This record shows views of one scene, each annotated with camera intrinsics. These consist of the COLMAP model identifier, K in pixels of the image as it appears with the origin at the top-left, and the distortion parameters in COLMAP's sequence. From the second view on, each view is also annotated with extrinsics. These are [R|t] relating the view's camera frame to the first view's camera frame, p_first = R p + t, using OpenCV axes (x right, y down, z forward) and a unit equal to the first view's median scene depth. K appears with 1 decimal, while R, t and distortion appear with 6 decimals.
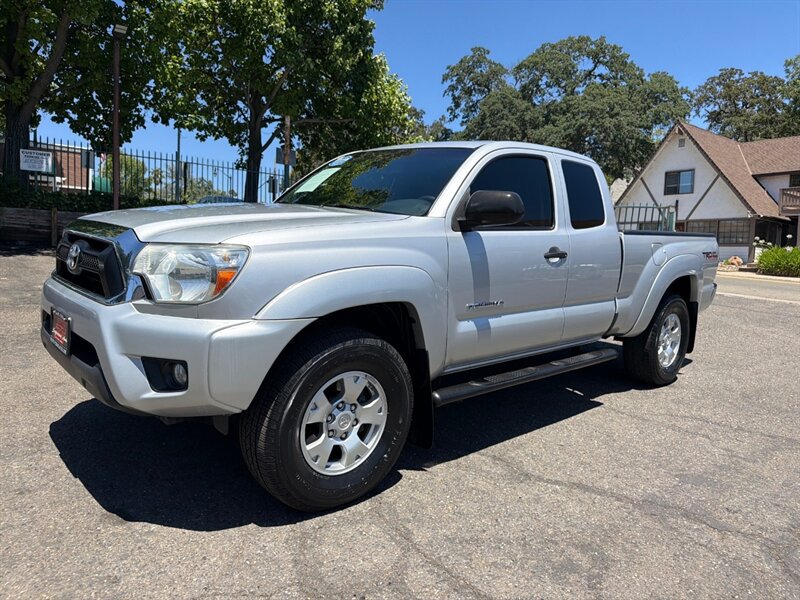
lens RADIAL K [[566.9, 0, 407.2], [0, 566.9, 296.2], [0, 0, 1]] dist [0.037694, -0.046896]
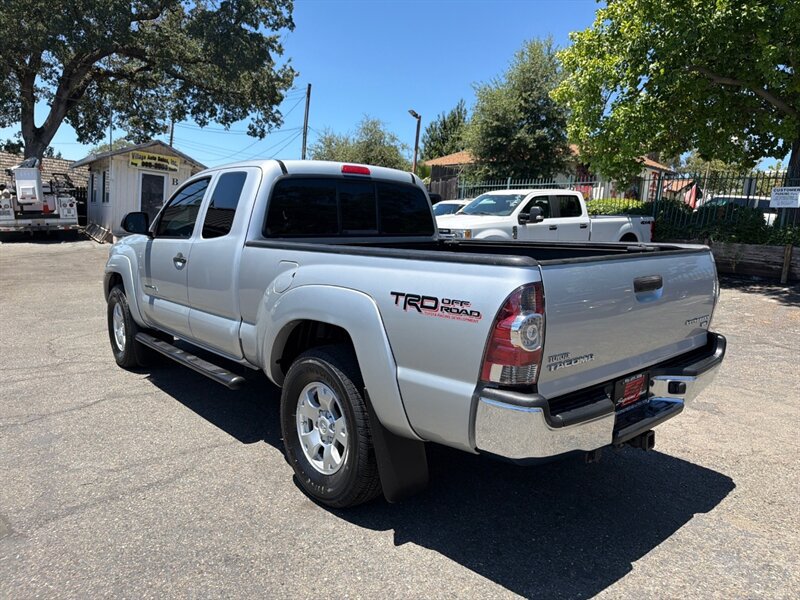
lens RADIAL K [[566.9, 0, 402.9], [0, 566.9, 304.0], [0, 0, 1]] dist [0.037694, -0.046896]
pose [[-0.034917, 0.087925, -0.995515, 1.205019], [-0.155216, 0.983558, 0.092313, -0.137236], [0.987263, 0.157743, -0.020695, 1.257797]]
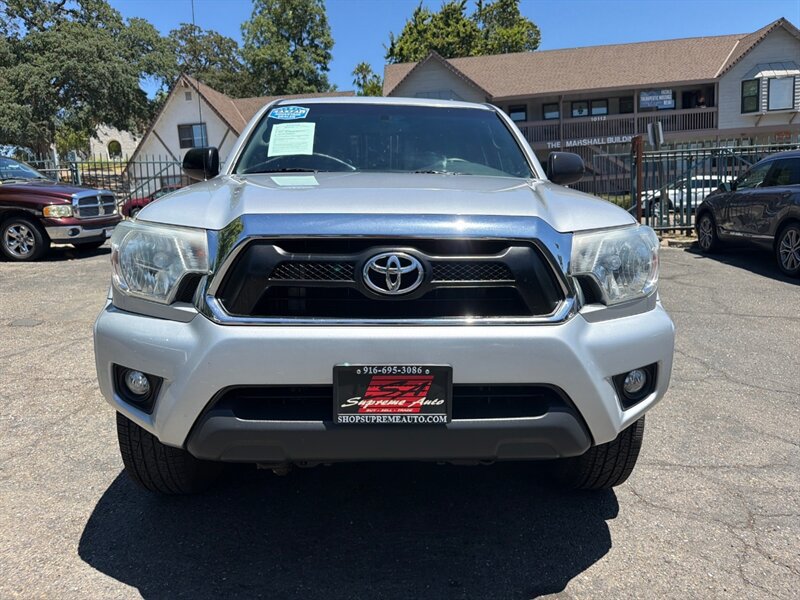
lens RADIAL K [[566.9, 0, 399.3], [0, 566.9, 292.2], [0, 0, 1]] dist [0.037694, -0.046896]
pose [[0.654315, -0.192519, 0.731306, -0.627455], [0.138365, 0.981205, 0.134508, -0.079711], [-0.743456, 0.013176, 0.668655, 0.353720]]
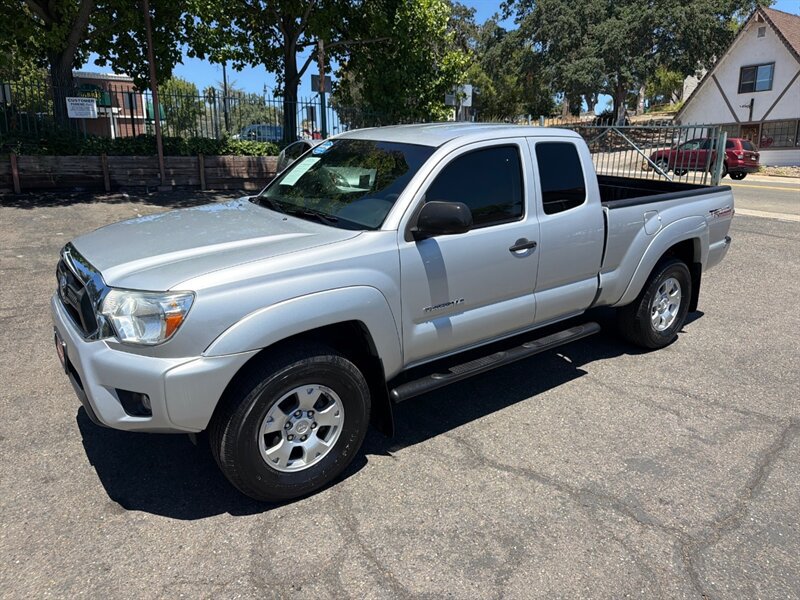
lens RADIAL K [[566.9, 0, 403.7], [0, 566.9, 298.3], [0, 0, 1]] dist [0.037694, -0.046896]
pose [[0.993457, -0.016501, -0.113009, 0.135662], [0.034301, 0.986934, 0.157431, -0.123956], [0.108934, -0.160277, 0.981043, -0.032563]]
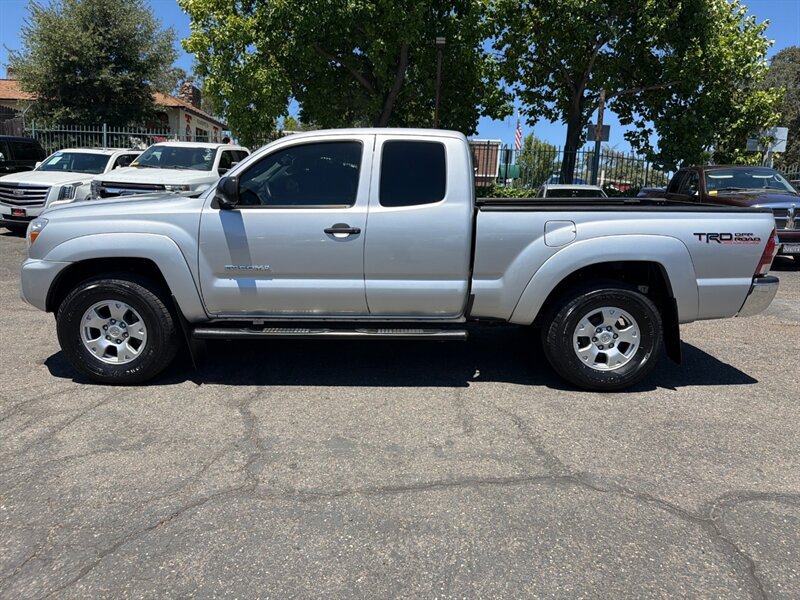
lens RADIAL K [[566.9, 0, 400.7], [0, 566.9, 300.0], [0, 0, 1]] dist [0.037694, -0.046896]
pose [[0.732952, 0.096211, -0.673443, 0.922461], [-0.068388, 0.995354, 0.067770, -0.017212], [0.676834, -0.003617, 0.736127, 0.223487]]
